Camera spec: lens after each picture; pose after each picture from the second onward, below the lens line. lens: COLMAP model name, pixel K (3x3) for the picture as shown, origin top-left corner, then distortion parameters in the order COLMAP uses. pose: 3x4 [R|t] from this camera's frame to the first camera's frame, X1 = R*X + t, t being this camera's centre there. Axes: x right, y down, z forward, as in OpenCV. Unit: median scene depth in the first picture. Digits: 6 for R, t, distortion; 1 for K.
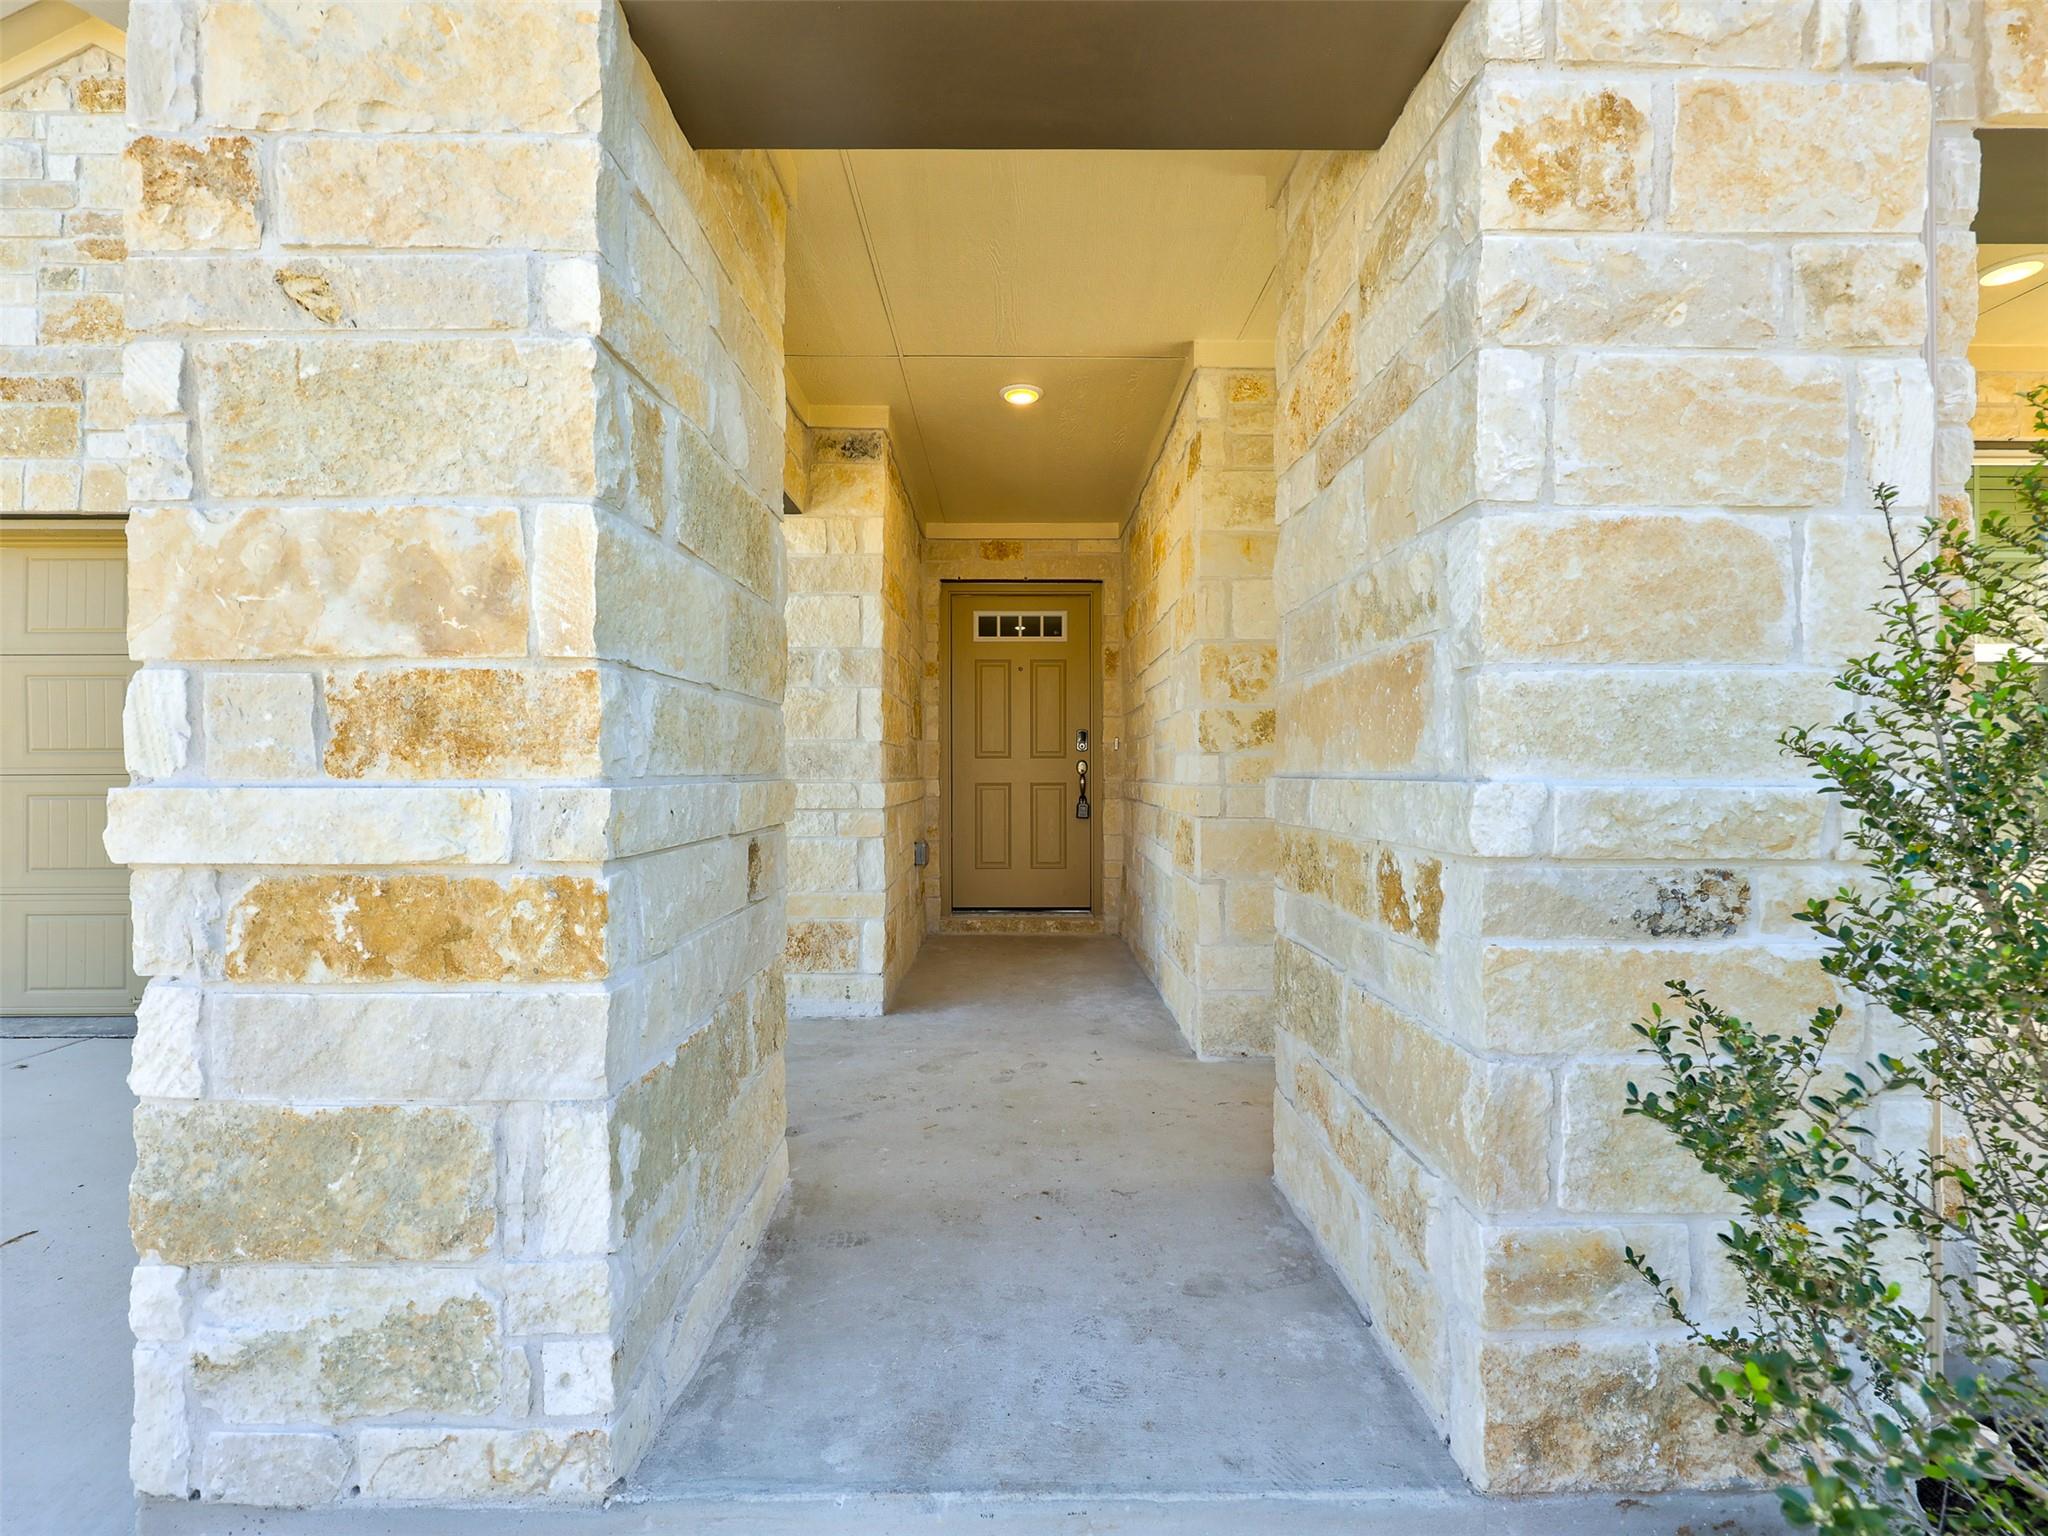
lens RADIAL K [[927.0, 0, 1019.2], [0, 927.0, 767.5], [0, 0, 1]] dist [0.002663, 0.000403]
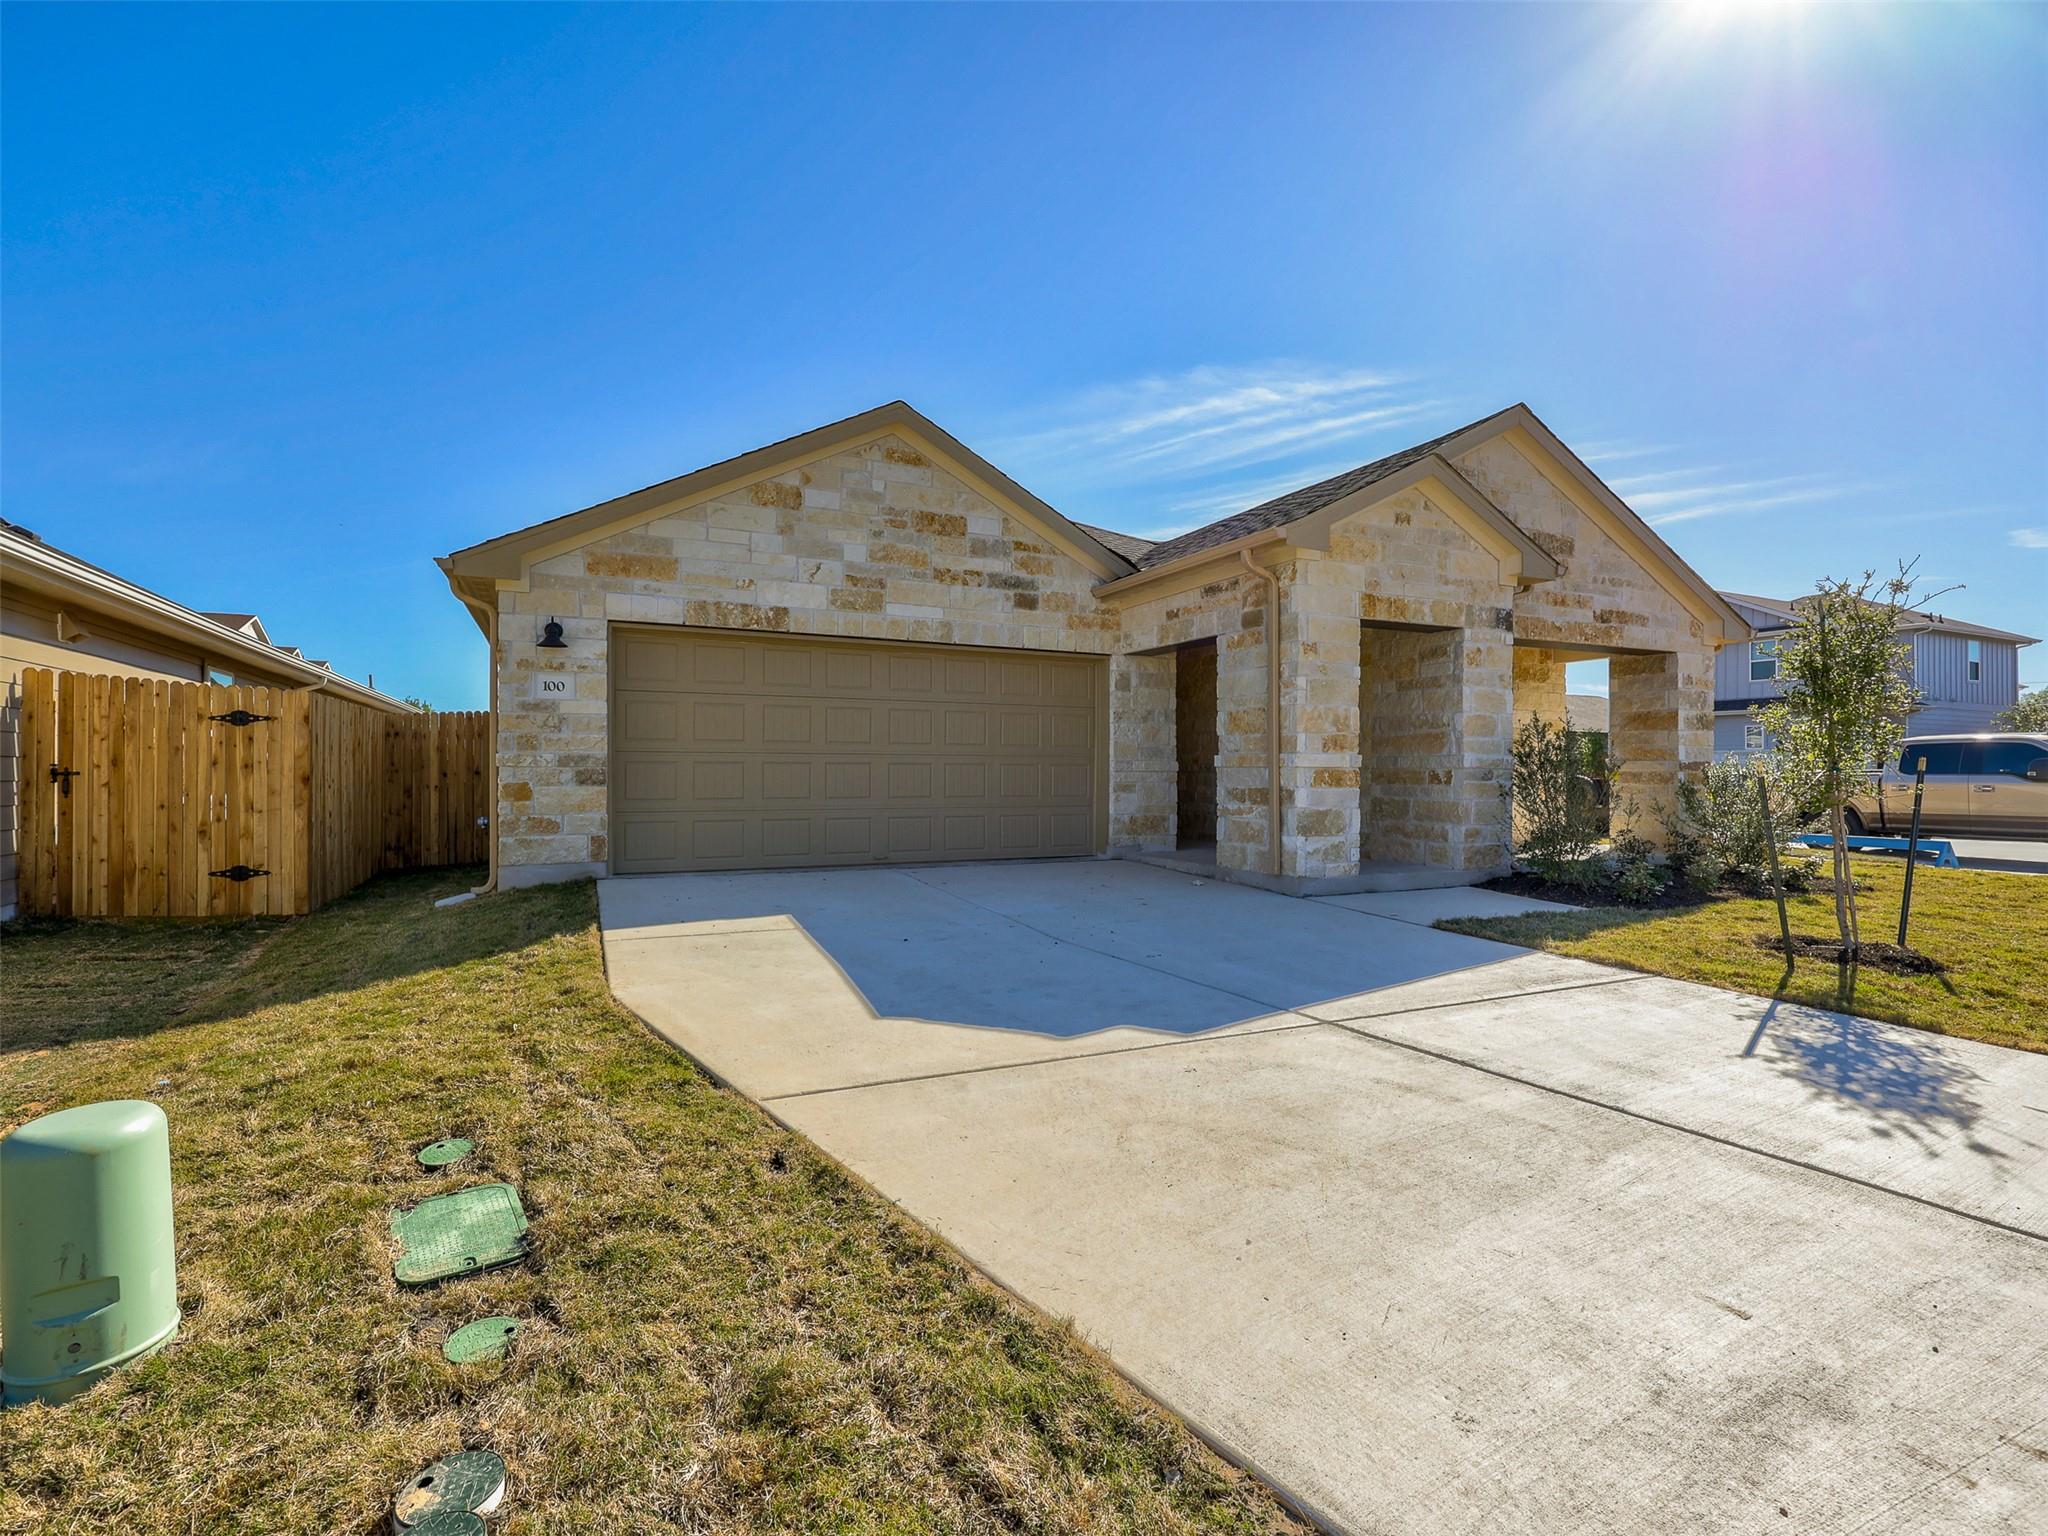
lens RADIAL K [[859.0, 0, 1024.0], [0, 859.0, 768.0], [0, 0, 1]] dist [-0.000248, 0.000069]
pose [[0.917169, 0.007658, 0.398425, -4.597408], [-0.007538, 0.999970, -0.001868, 0.132280], [-0.398427, -0.001290, 0.917199, -3.178515]]
